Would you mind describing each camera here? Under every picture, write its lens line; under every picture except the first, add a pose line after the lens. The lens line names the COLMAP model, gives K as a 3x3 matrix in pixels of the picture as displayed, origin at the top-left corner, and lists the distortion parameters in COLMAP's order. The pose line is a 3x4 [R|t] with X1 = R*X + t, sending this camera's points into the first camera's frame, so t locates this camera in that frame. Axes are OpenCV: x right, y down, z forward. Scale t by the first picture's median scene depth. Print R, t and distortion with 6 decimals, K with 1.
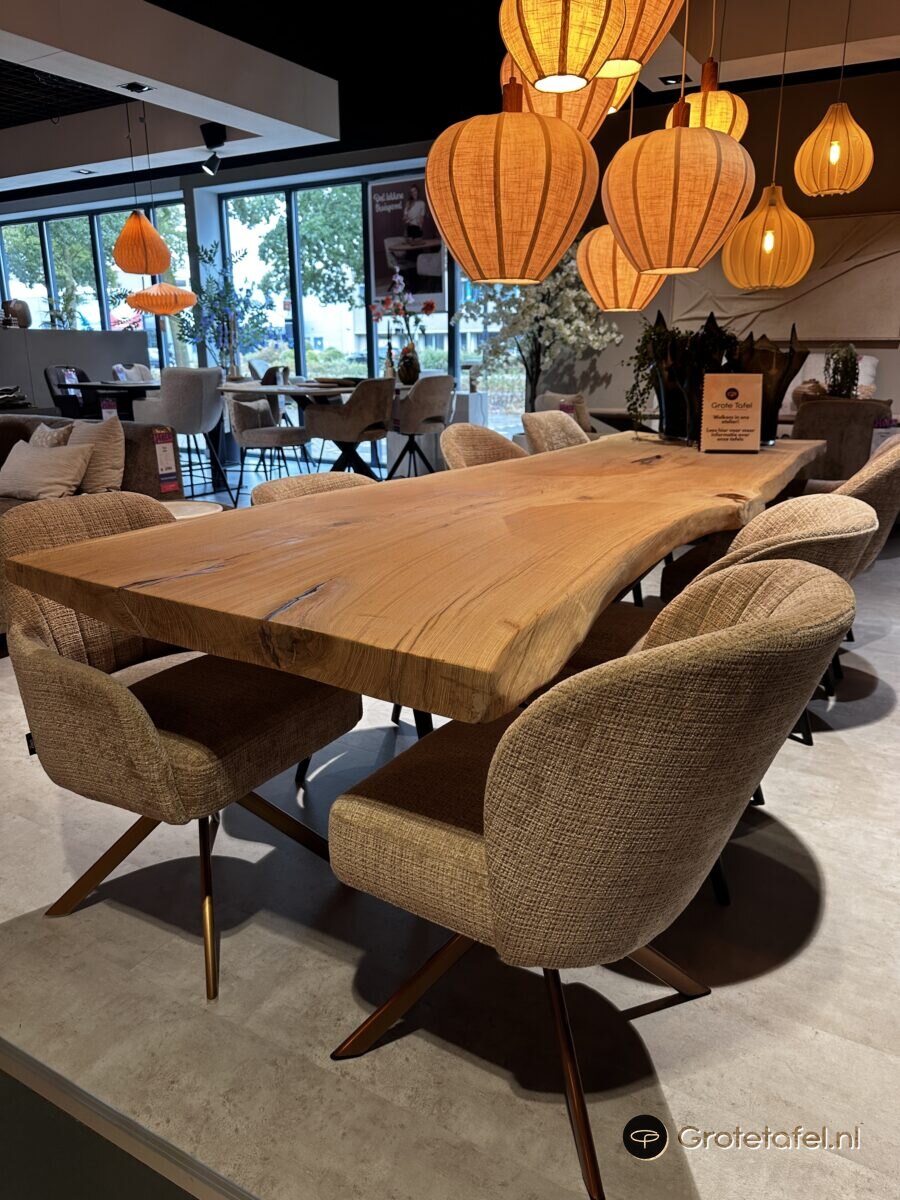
lens RADIAL K [[859.5, 0, 441.6], [0, 859.5, 601.3], [0, 0, 1]] dist [0.114990, -0.211547]
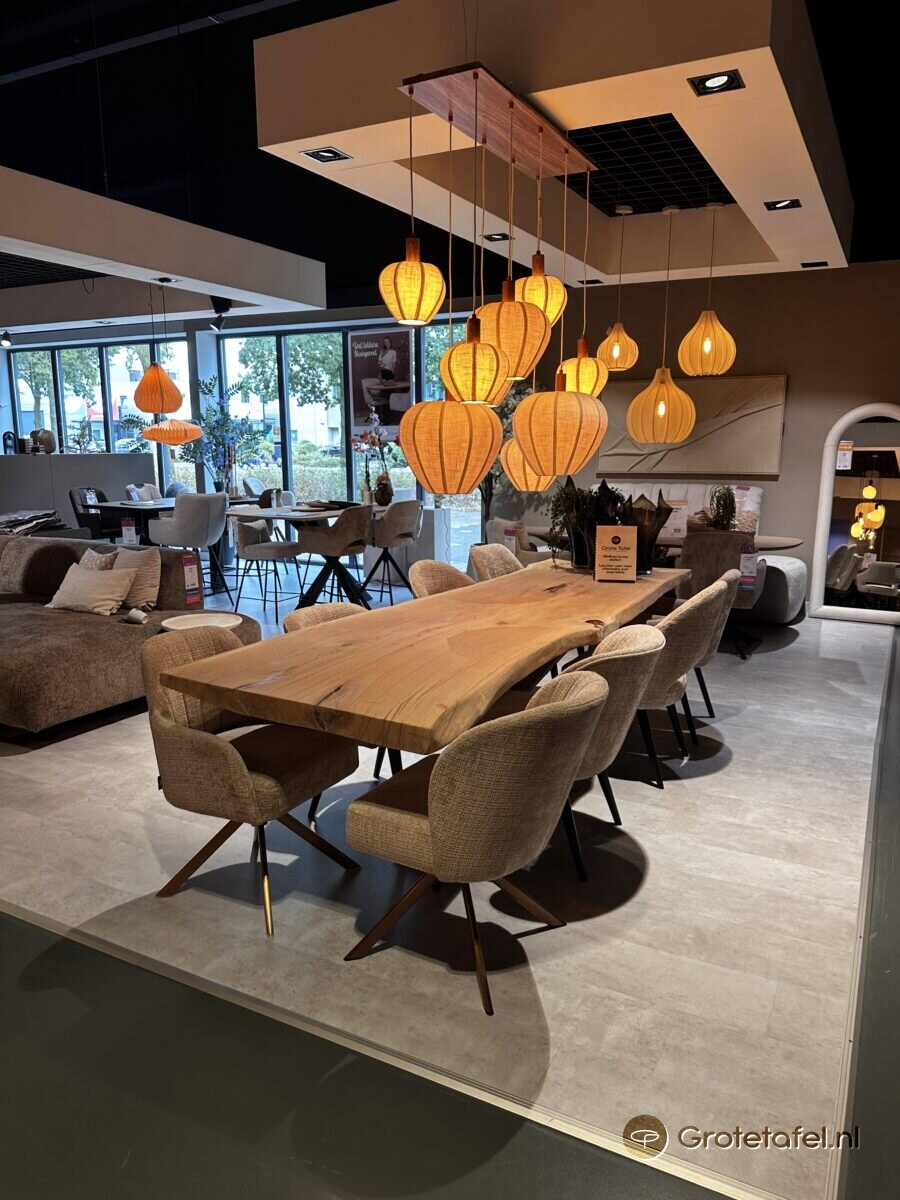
lens RADIAL K [[861.5, 0, 454.5], [0, 861.5, 603.6], [0, 0, 1]] dist [0.182469, -0.353399]
pose [[0.998822, -0.002125, 0.048480, 0.006032], [0.006538, 0.995824, -0.091061, -0.013803], [-0.048084, 0.091270, 0.994665, -0.507169]]
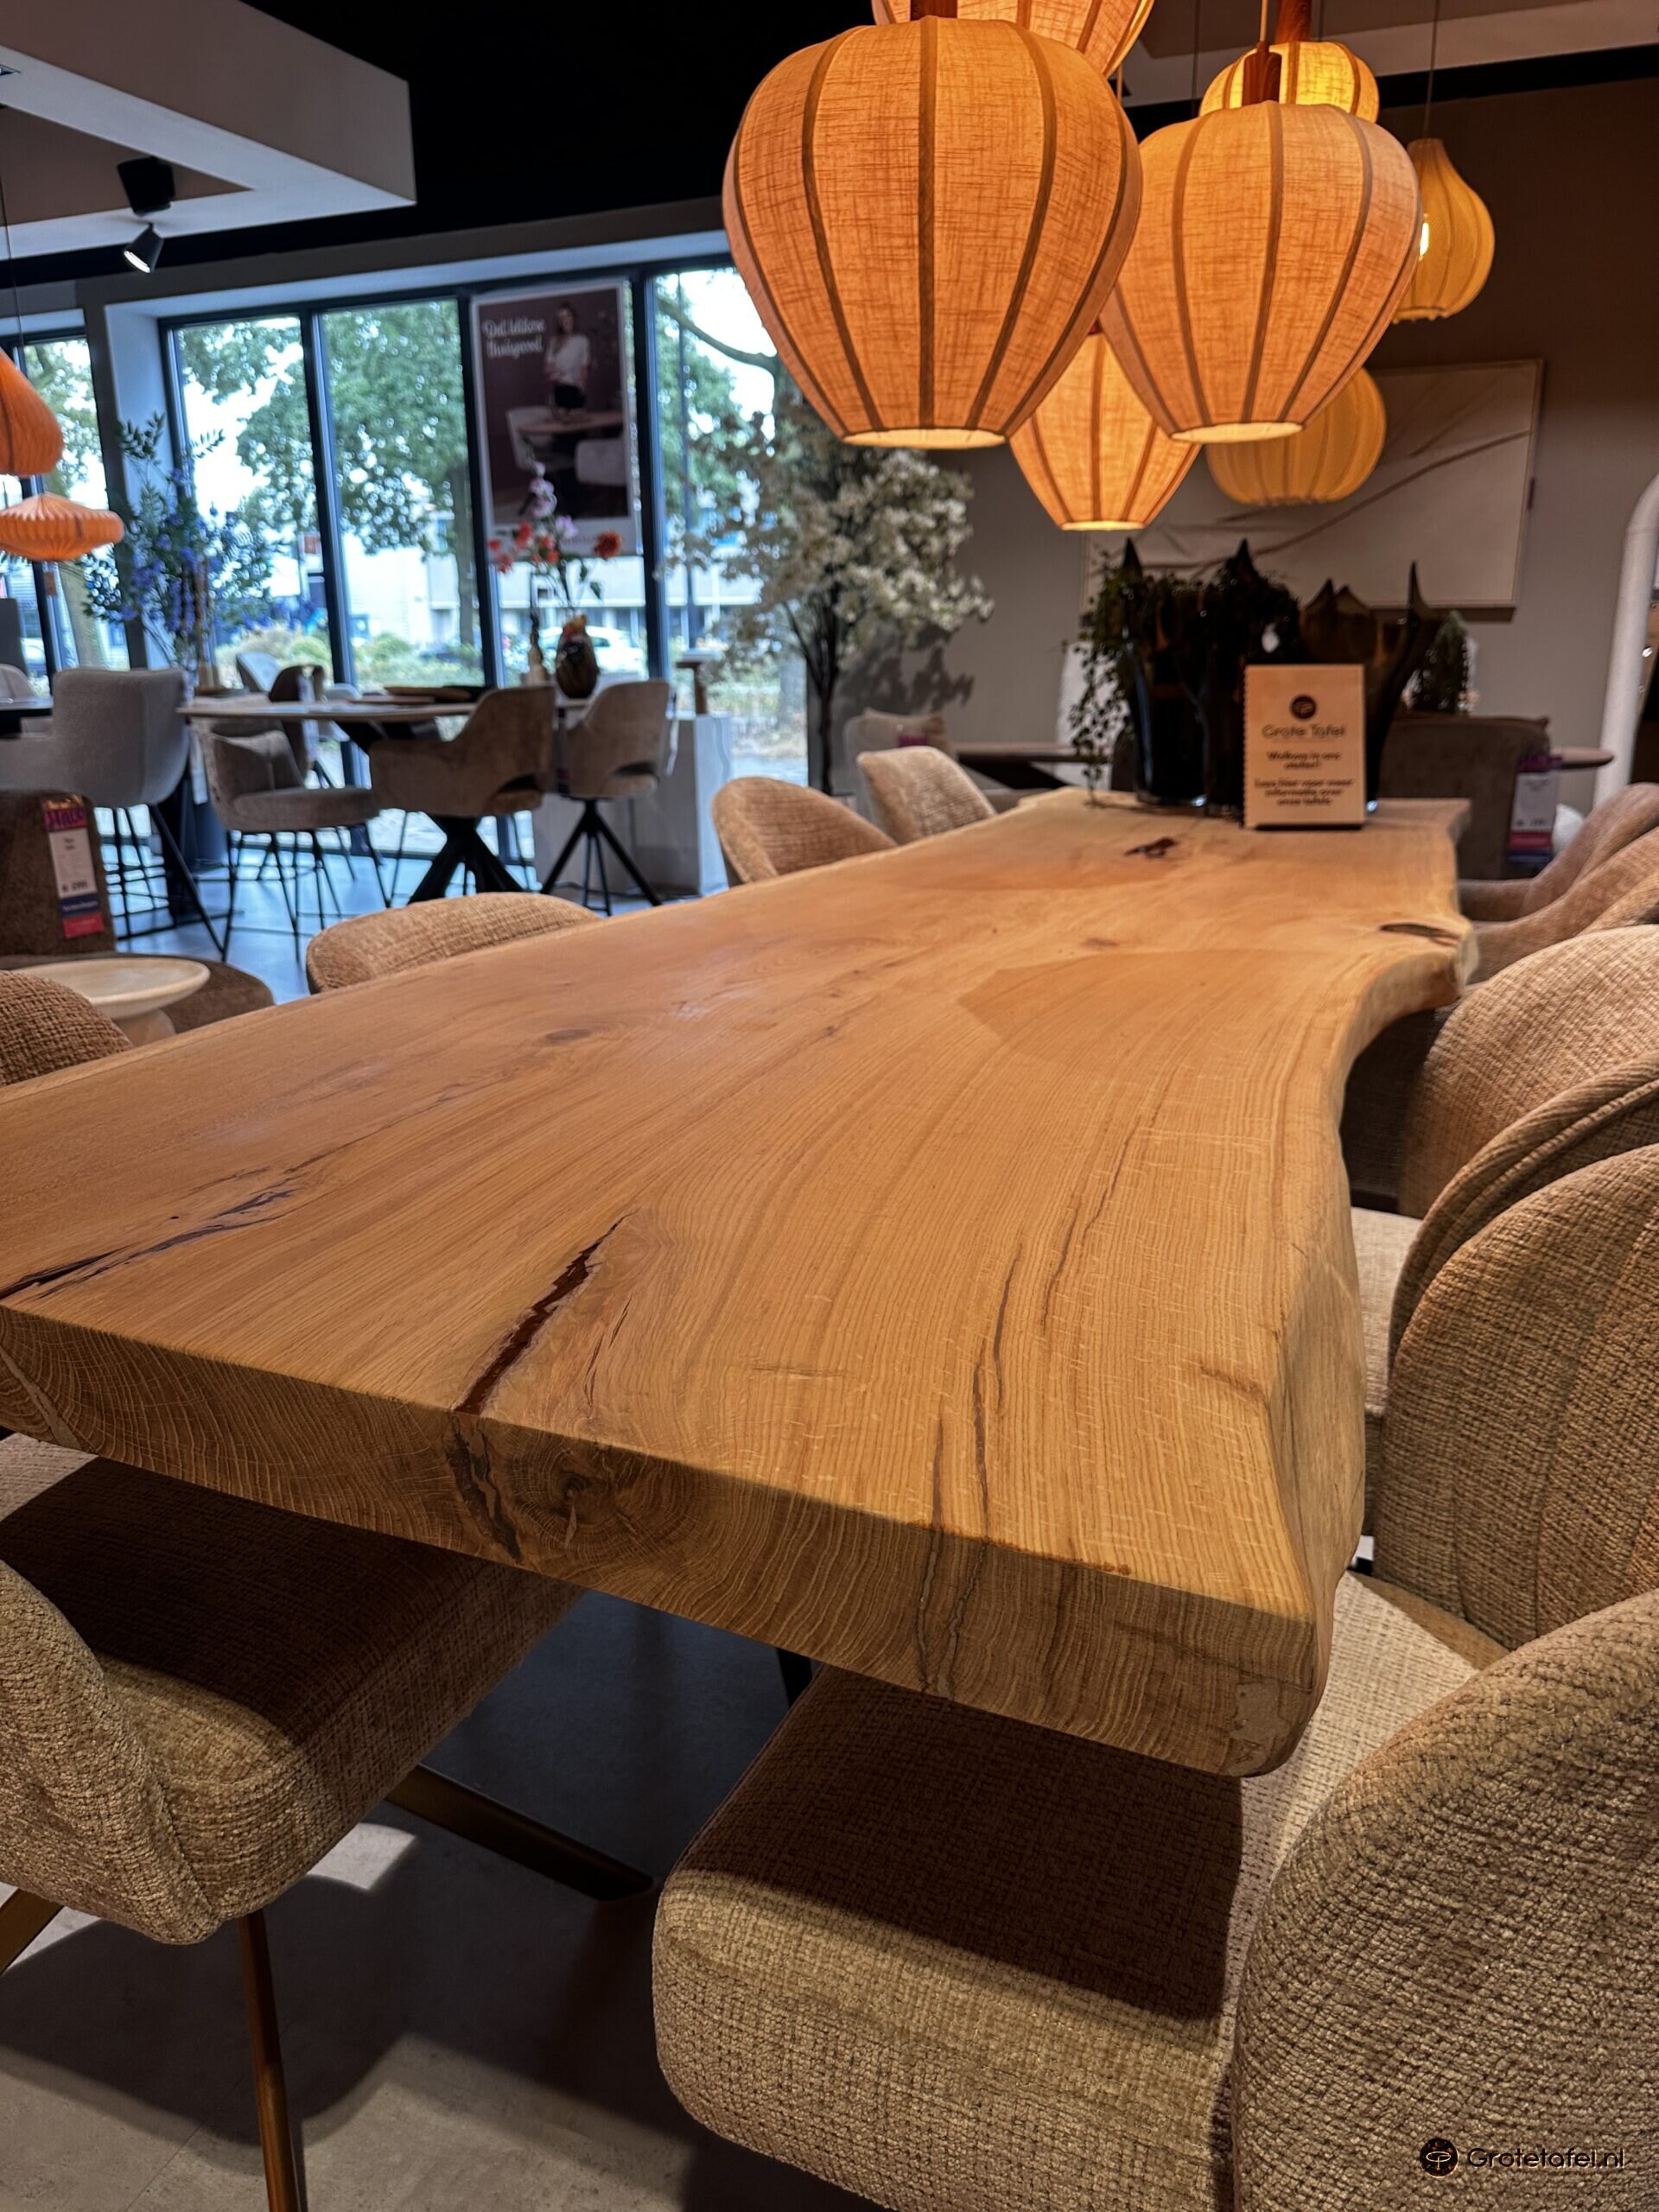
lens RADIAL K [[1587.9, 0, 812.1], [0, 1587.9, 1104.9], [0, 0, 1]] dist [0.077936, -0.131624]
pose [[0.991435, -0.041191, 0.123938, -0.075580], [0.041055, 0.999150, 0.003649, -0.044540], [-0.123983, 0.001471, 0.992283, 0.209296]]
